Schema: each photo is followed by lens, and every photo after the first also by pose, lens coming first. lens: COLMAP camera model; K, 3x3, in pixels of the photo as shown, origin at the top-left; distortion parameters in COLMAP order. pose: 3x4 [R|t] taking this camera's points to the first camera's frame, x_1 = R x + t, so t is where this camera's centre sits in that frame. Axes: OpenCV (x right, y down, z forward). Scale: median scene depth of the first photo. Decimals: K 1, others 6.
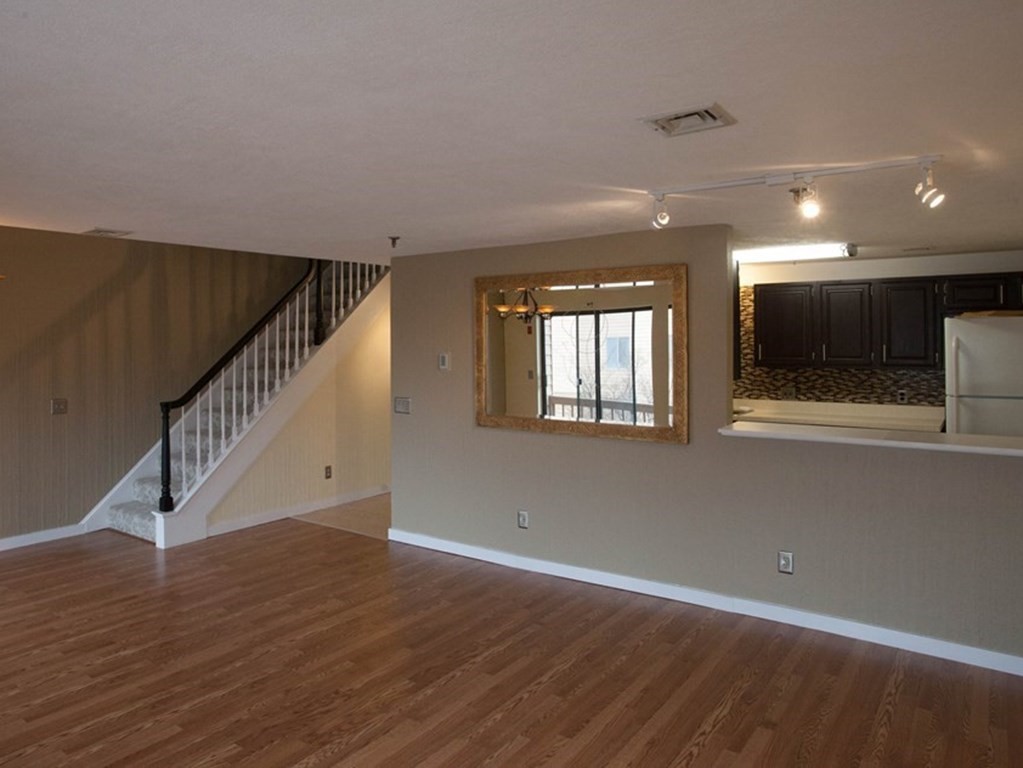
lens RADIAL K [[706.6, 0, 504.5], [0, 706.6, 382.8], [0, 0, 1]] dist [0.037501, 0.000550]
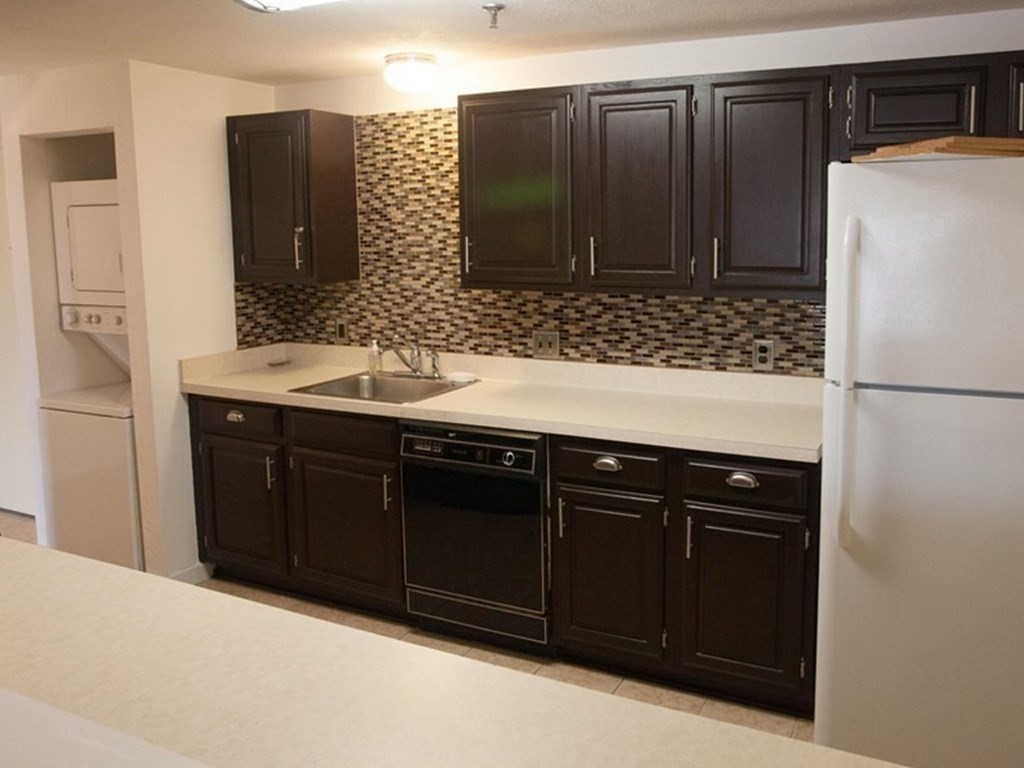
lens RADIAL K [[866.3, 0, 516.2], [0, 866.3, 385.9], [0, 0, 1]] dist [0.005059, 0.004527]
pose [[0.991071, -0.021896, 0.131522, 0.319188], [0.006254, 0.992973, 0.118179, -0.025614], [-0.133186, -0.116301, 0.984244, 0.465816]]
